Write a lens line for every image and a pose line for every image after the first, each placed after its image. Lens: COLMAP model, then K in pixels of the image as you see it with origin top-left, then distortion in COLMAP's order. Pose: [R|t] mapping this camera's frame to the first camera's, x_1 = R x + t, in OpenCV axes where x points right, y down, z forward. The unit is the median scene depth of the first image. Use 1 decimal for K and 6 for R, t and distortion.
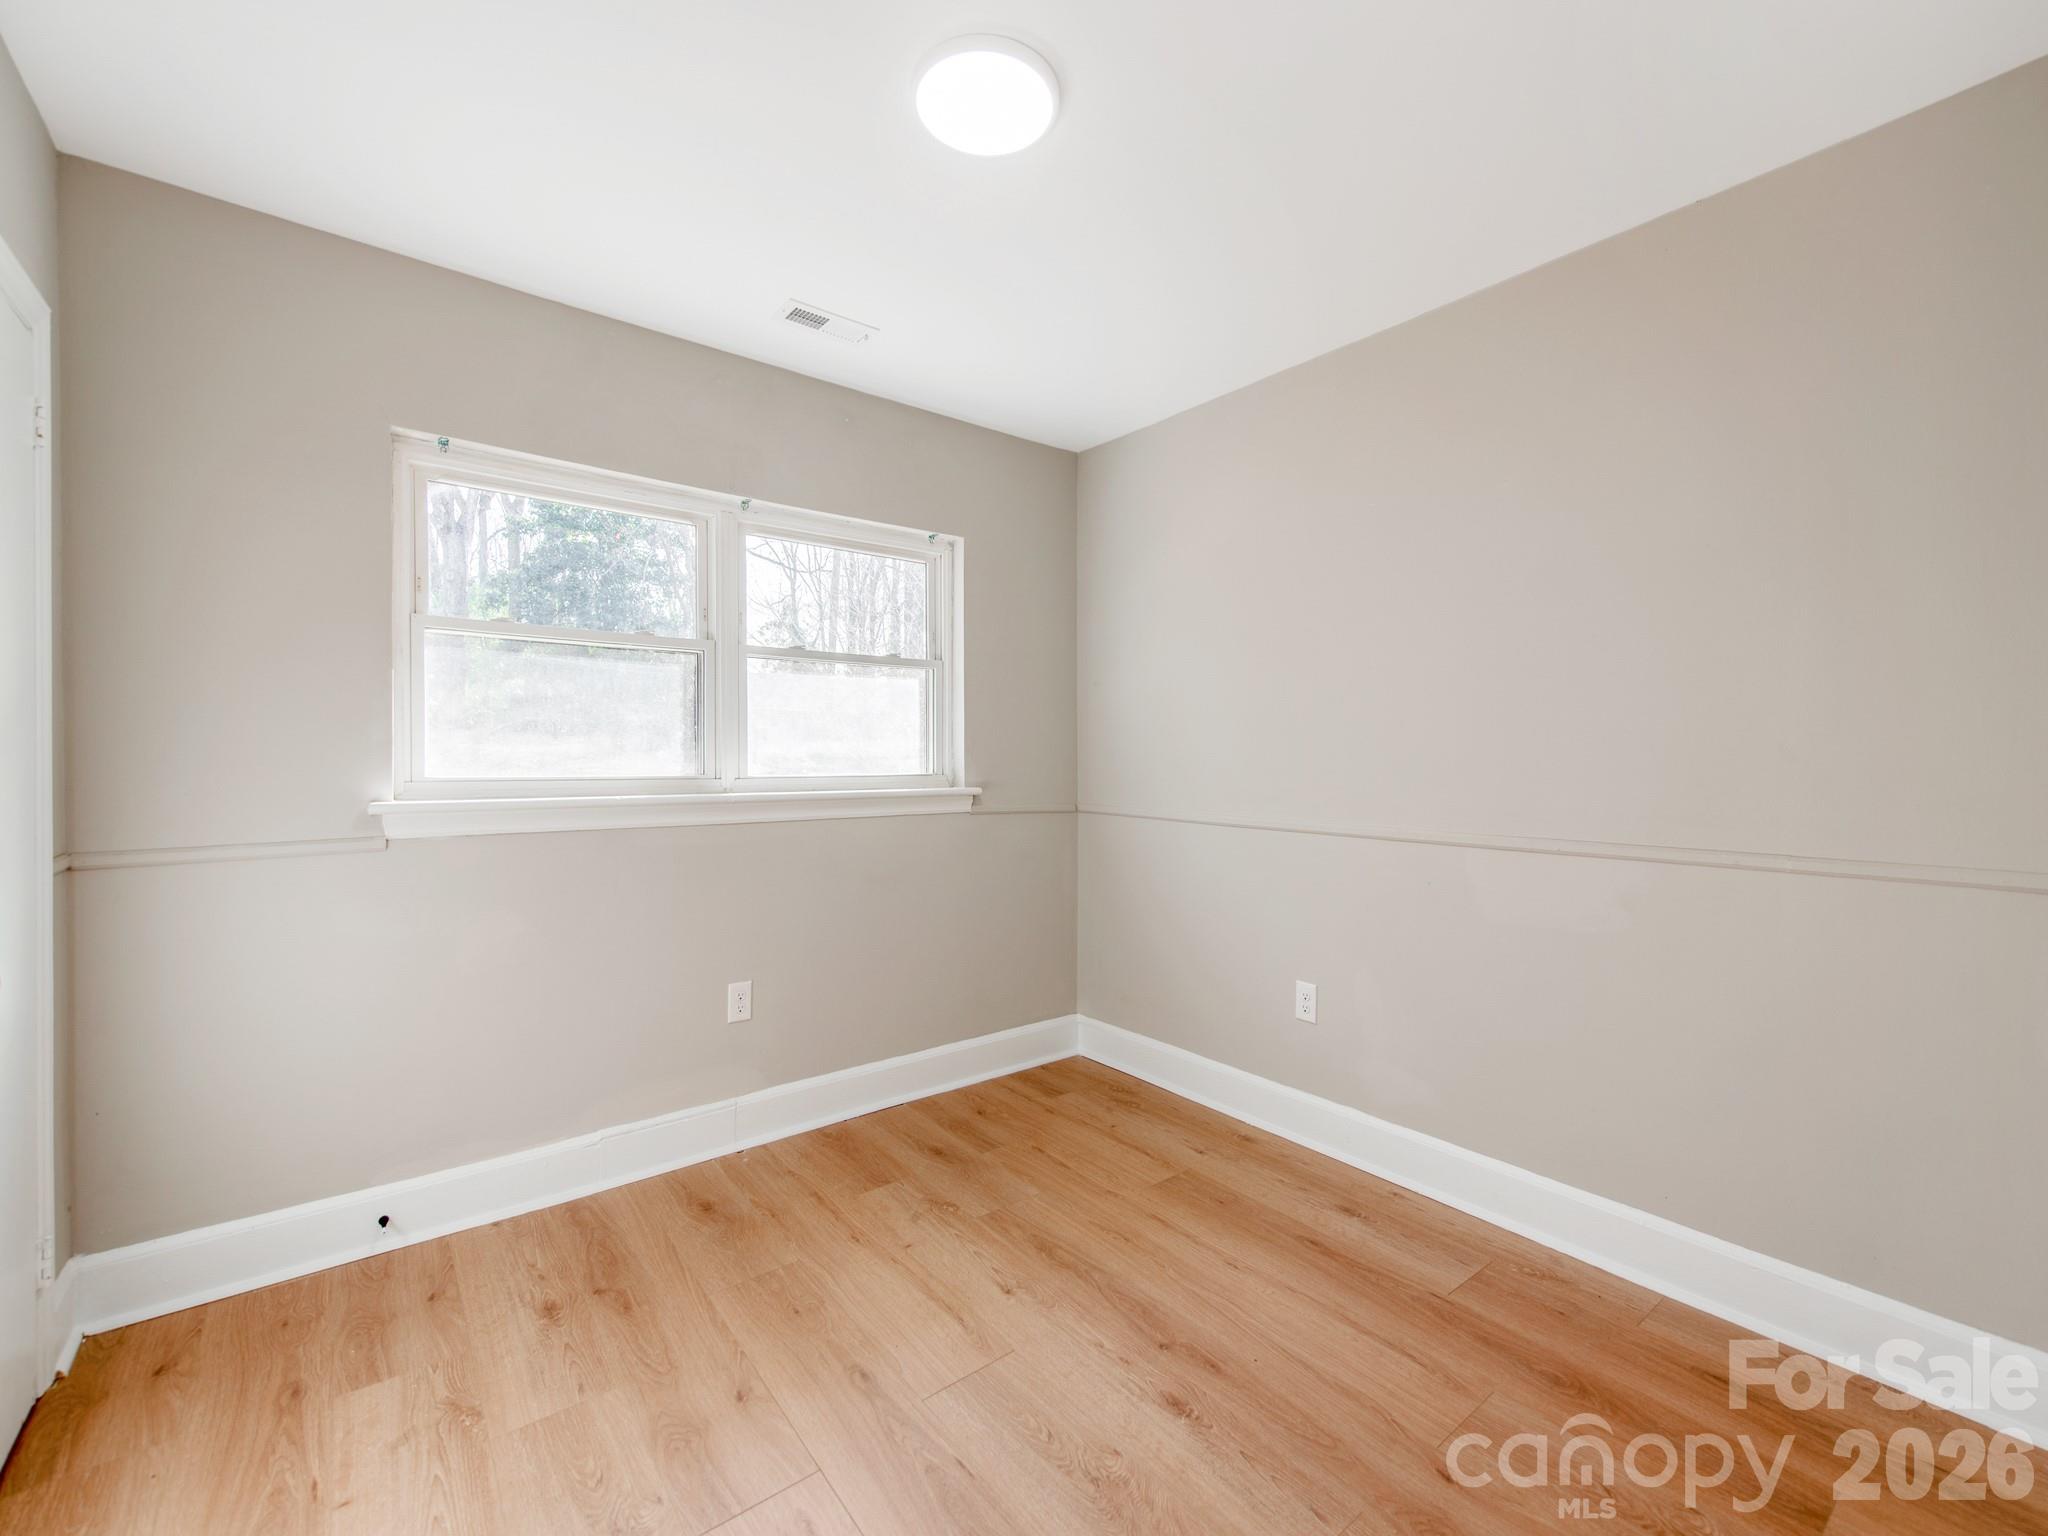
lens RADIAL K [[903.1, 0, 1032.0], [0, 903.1, 757.6], [0, 0, 1]] dist [0.017463, 0.000056]
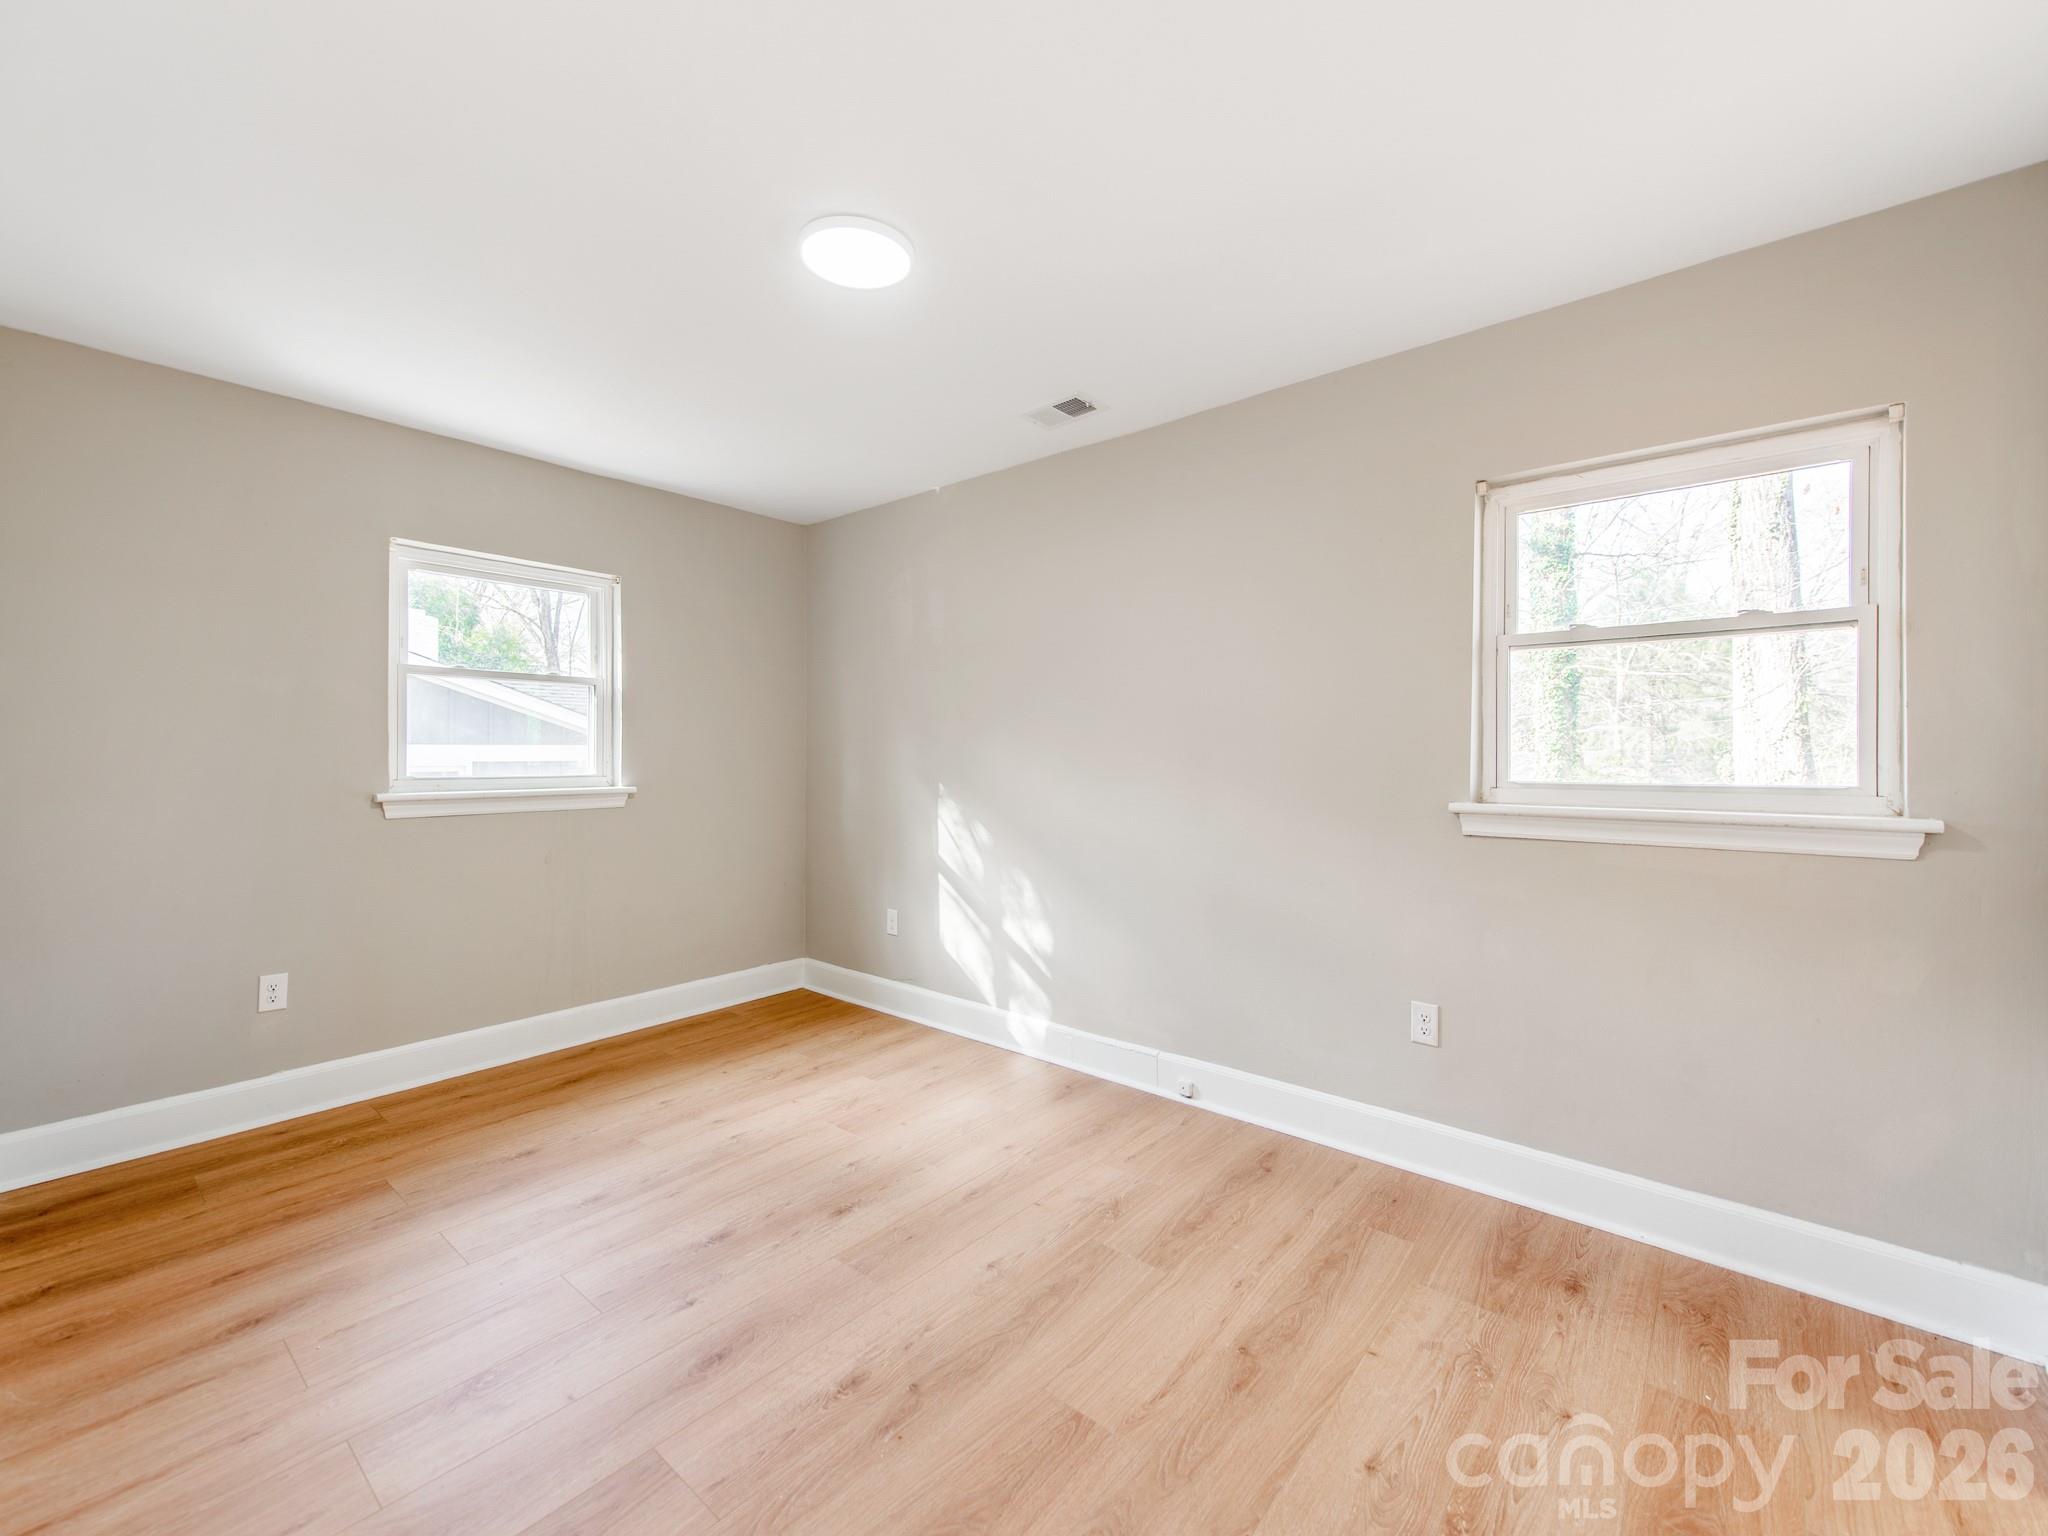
lens RADIAL K [[903.1, 0, 1032.0], [0, 903.1, 757.6], [0, 0, 1]] dist [0.017463, 0.000056]
pose [[0.198572, 0.006425, -0.980065, 0.398424], [-0.004187, 0.999975, 0.005707, -0.007880], [0.980077, 0.002970, 0.198594, 0.319441]]
